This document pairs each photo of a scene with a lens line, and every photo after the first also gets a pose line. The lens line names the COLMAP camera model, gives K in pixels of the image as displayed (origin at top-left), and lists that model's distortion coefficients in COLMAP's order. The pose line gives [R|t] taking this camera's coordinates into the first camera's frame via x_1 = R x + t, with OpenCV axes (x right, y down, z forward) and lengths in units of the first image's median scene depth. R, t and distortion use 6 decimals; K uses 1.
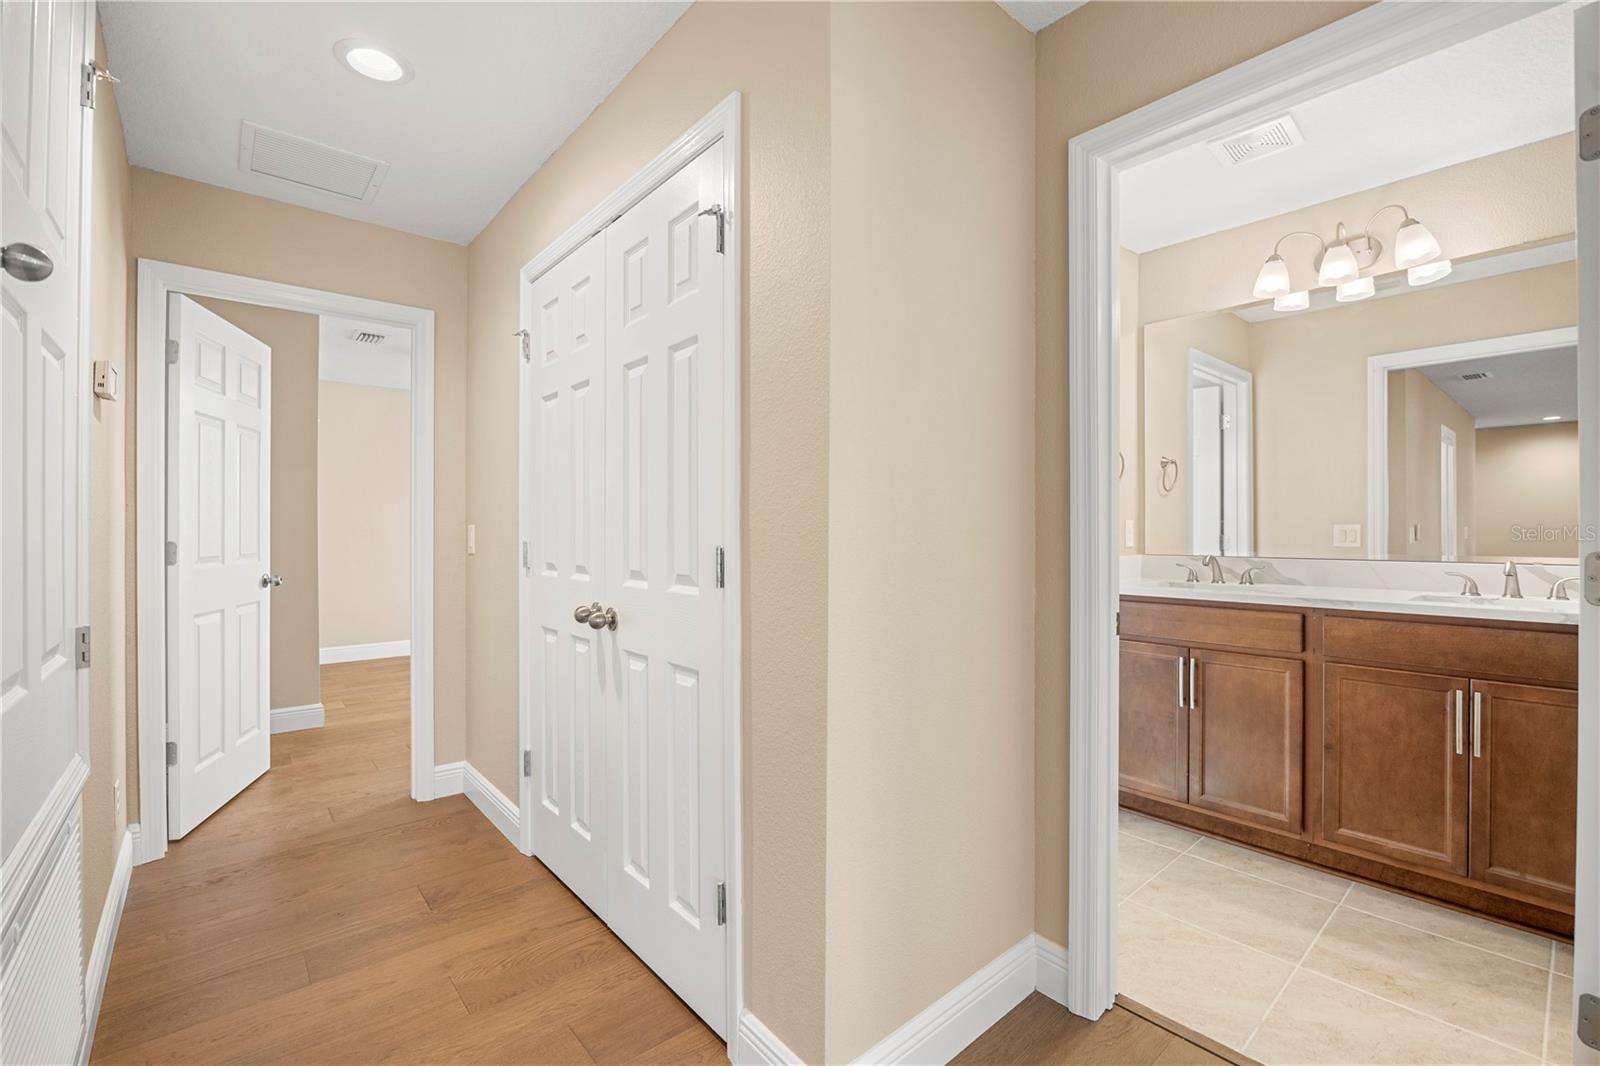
lens RADIAL K [[698.6, 0, 799.0], [0, 698.6, 524.8], [0, 0, 1]] dist [-0.017863, 0.000283]
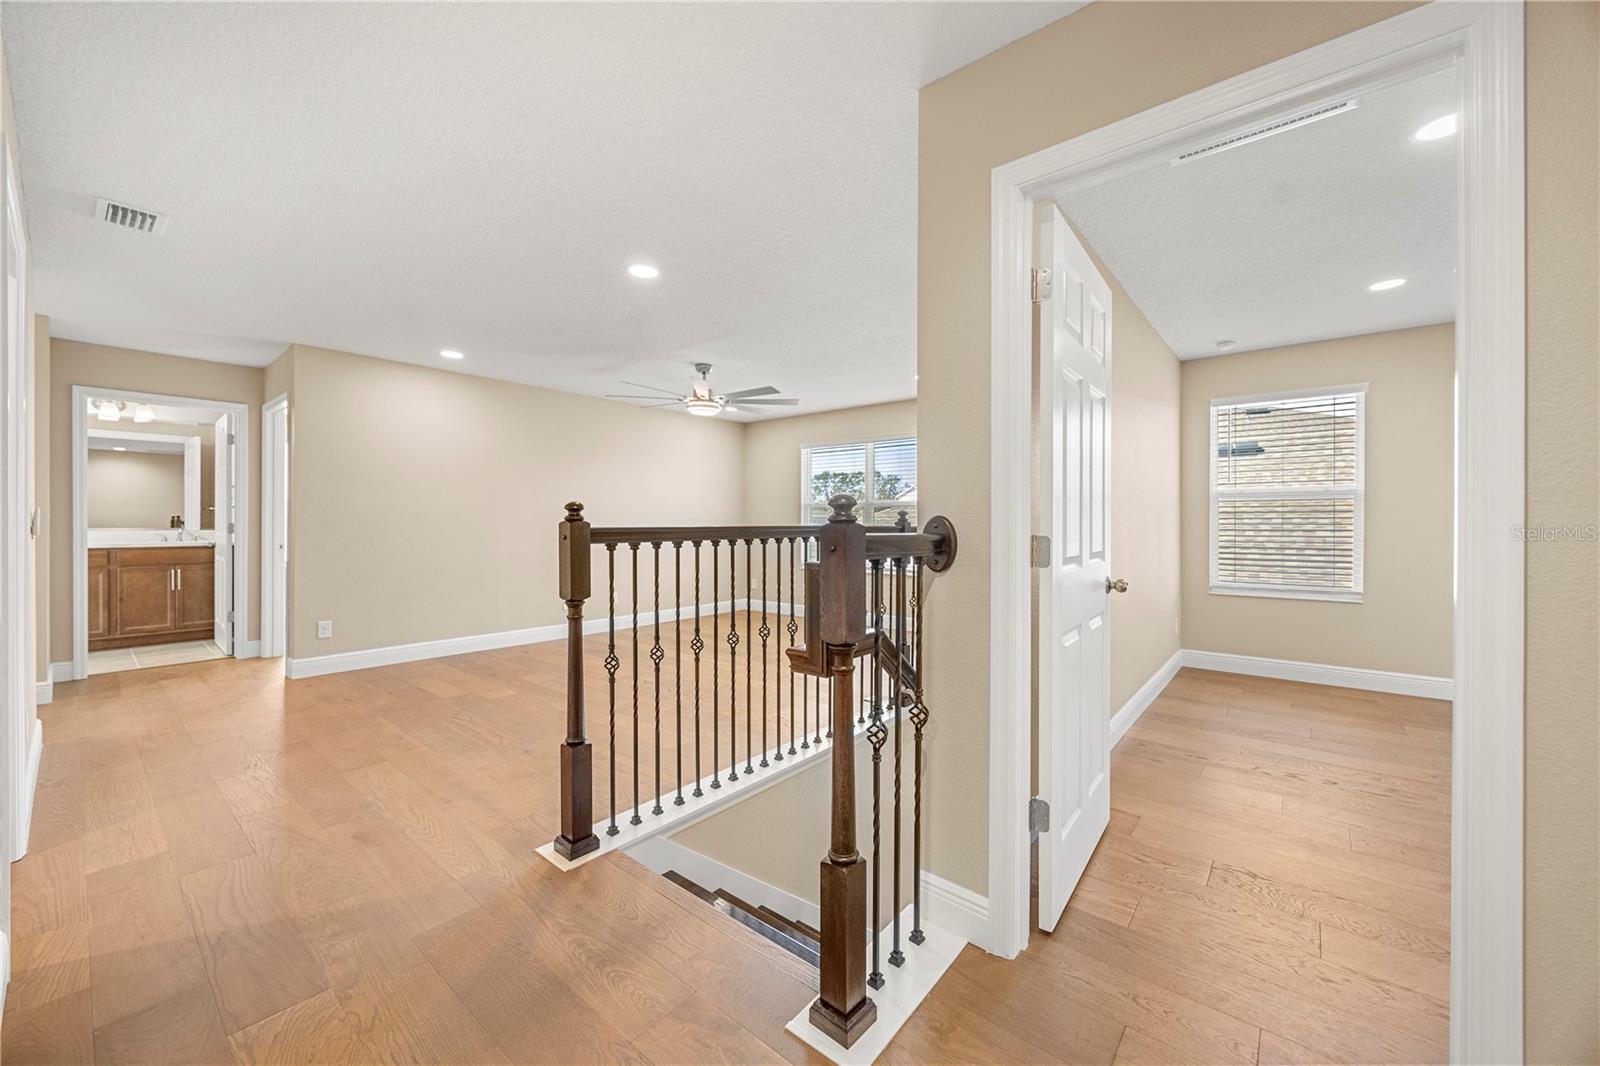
lens RADIAL K [[606.7, 0, 806.6], [0, 606.7, 530.9], [0, 0, 1]] dist [-0.000929, -0.000545]
pose [[-0.179973, -0.015240, 0.983554, -2.198212], [-0.008729, 0.999865, 0.013896, -0.000666], [-0.983633, -0.006085, -0.180081, -1.304615]]
